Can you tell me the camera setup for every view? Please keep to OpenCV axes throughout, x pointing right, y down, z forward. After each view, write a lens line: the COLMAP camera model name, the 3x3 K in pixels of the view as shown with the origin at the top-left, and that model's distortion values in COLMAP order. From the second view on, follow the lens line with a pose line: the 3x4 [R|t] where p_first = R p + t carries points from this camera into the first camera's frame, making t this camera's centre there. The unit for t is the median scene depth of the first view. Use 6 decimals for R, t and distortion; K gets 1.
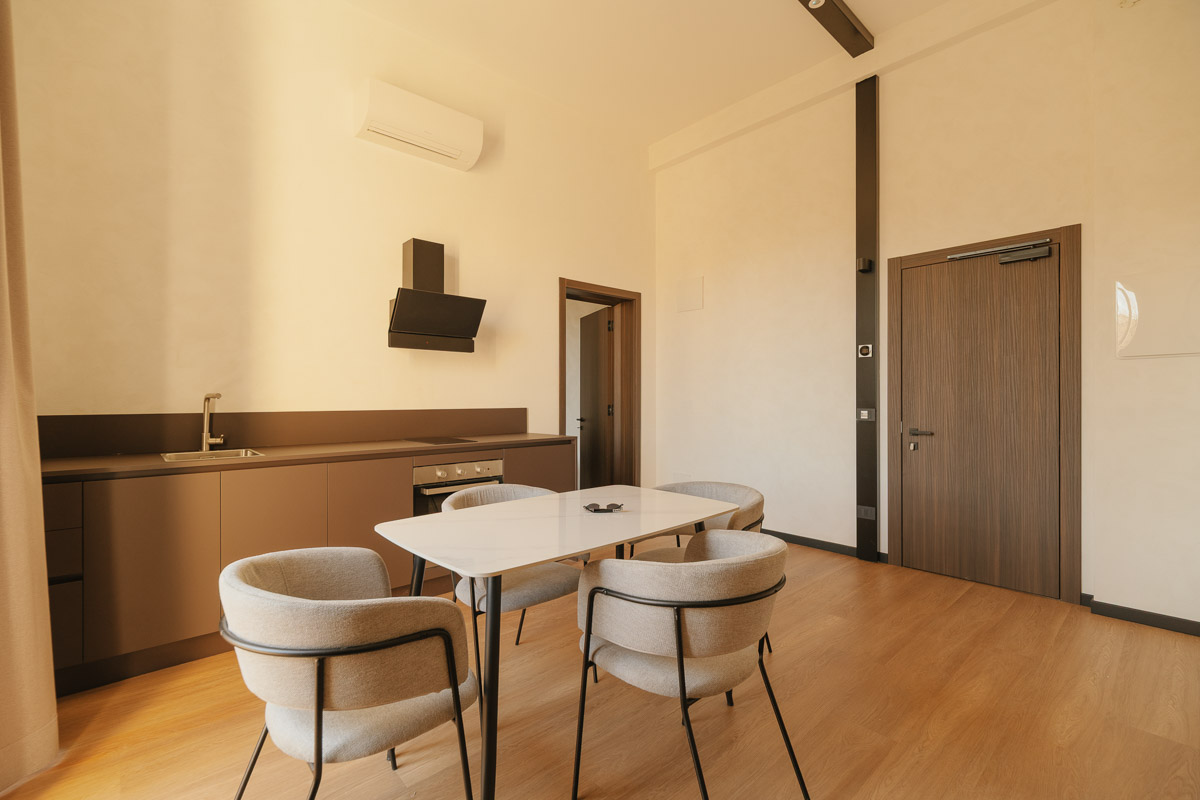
lens RADIAL K [[515.4, 0, 598.1], [0, 515.4, 404.4], [0, 0, 1]] dist [-0.000449, -0.000268]
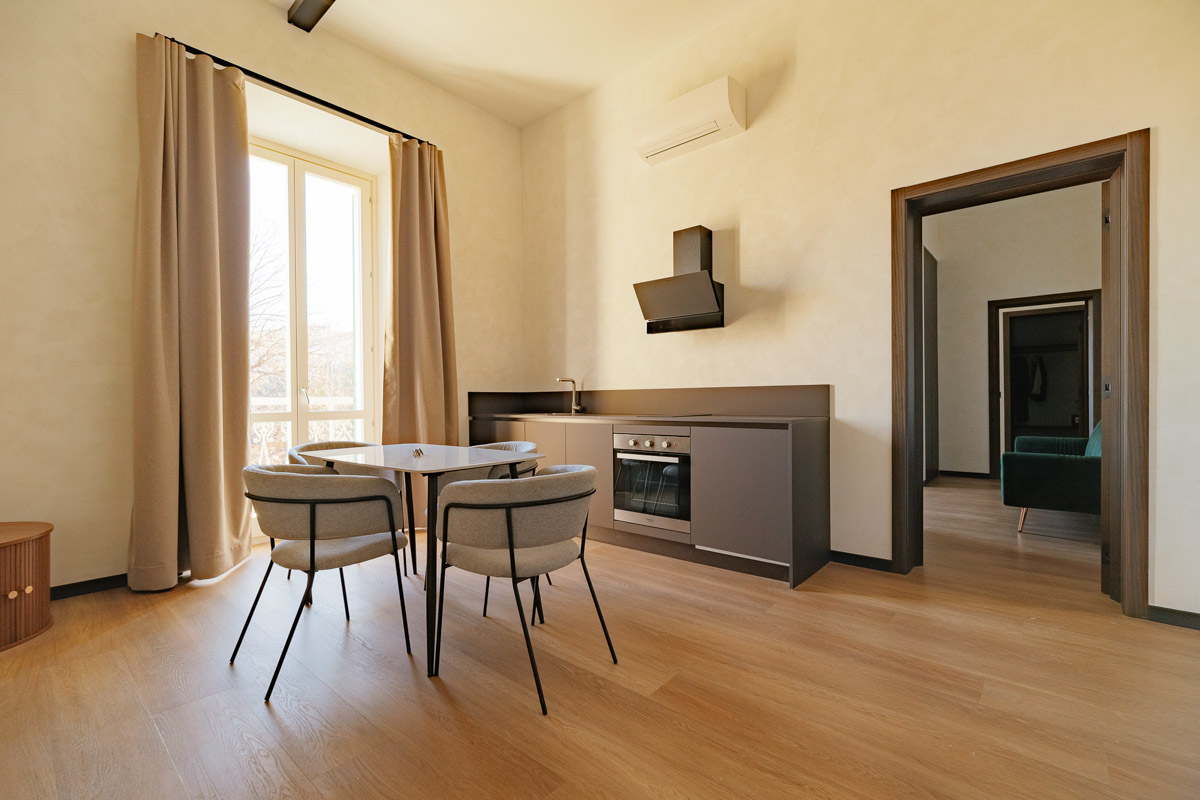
lens RADIAL K [[515.4, 0, 598.1], [0, 515.4, 404.4], [0, 0, 1]] dist [-0.000449, -0.000268]
pose [[0.131240, 0.006301, -0.991331, 0.899052], [0.000806, 0.999979, 0.006463, 0.052150], [0.991350, -0.001647, 0.131232, 0.856801]]
